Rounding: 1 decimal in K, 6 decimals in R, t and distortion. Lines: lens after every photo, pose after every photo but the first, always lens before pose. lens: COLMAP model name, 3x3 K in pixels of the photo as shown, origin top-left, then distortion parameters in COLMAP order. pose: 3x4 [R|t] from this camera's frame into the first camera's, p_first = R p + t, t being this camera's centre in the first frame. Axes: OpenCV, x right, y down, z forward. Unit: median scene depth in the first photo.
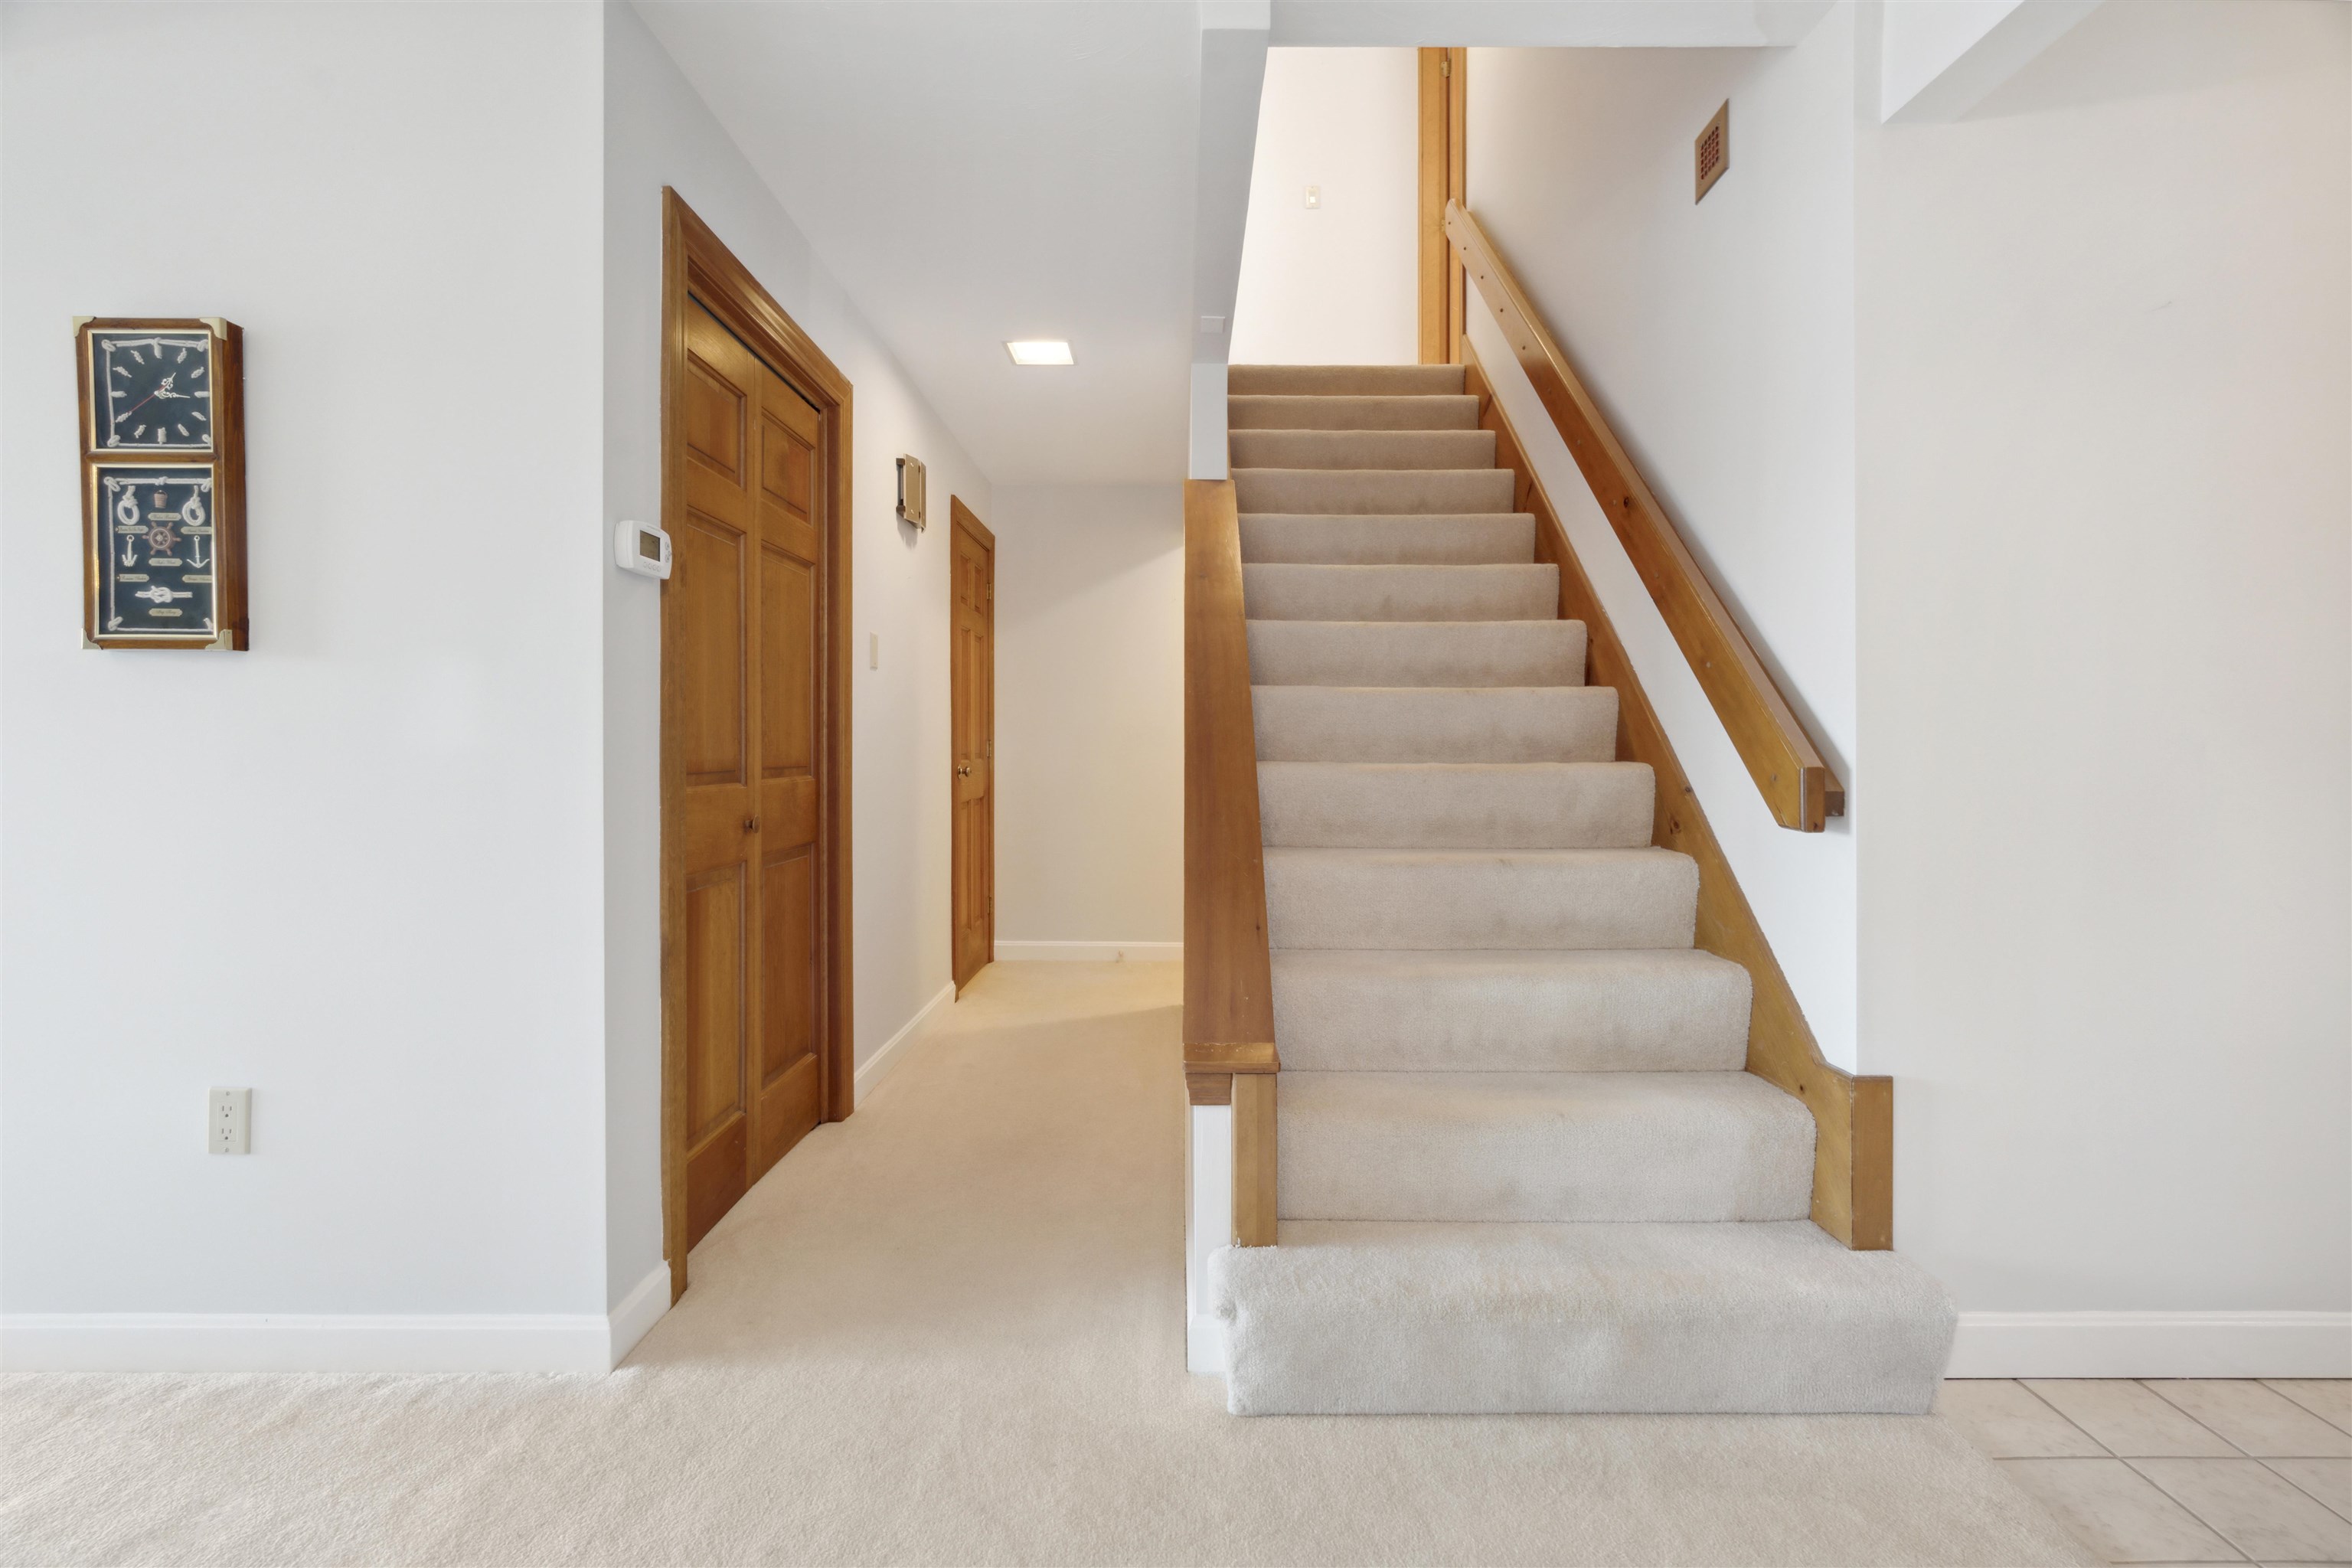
lens RADIAL K [[1087.0, 0, 1172.4], [0, 1087.0, 786.7], [0, 0, 1]] dist [-0.004879, 0.000170]
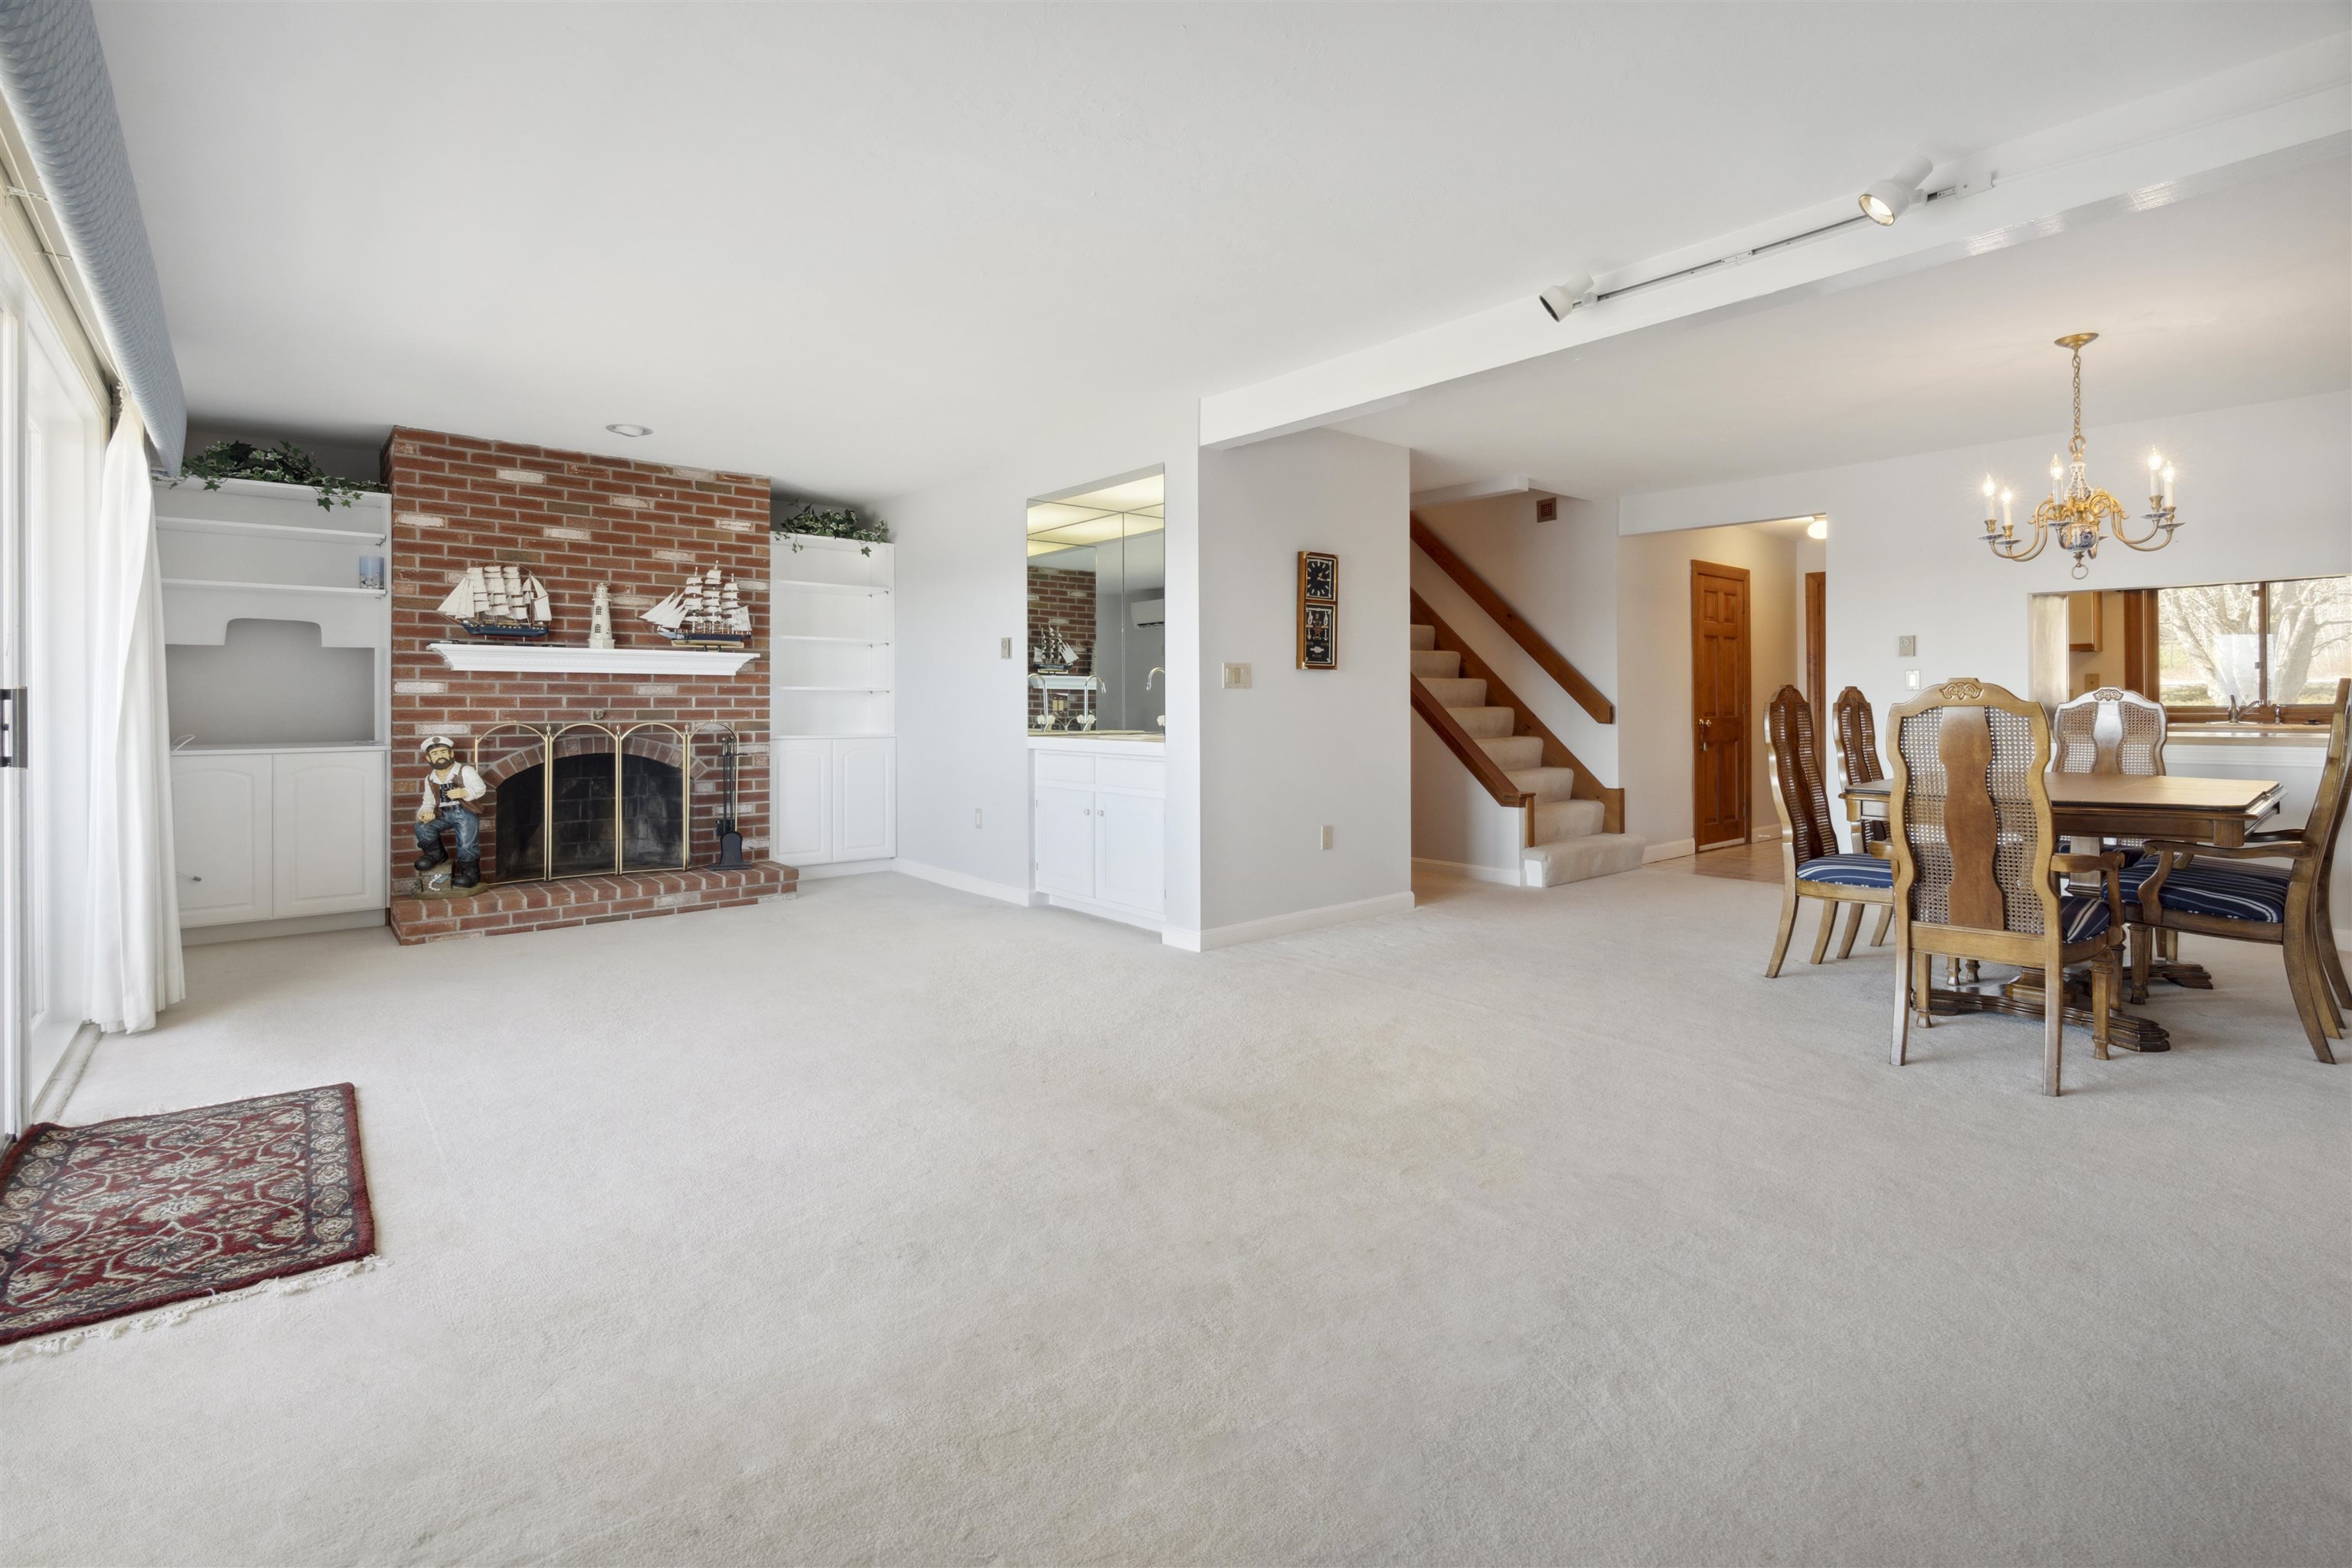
lens RADIAL K [[1087.0, 0, 1191.4], [0, 1087.0, 702.7], [0, 0, 1]] dist [-0.004879, 0.000170]
pose [[0.753398, -0.002247, 0.657561, -3.021281], [0.015263, 0.999784, -0.014072, -0.005207], [-0.657387, 0.020638, 0.753270, -0.901962]]
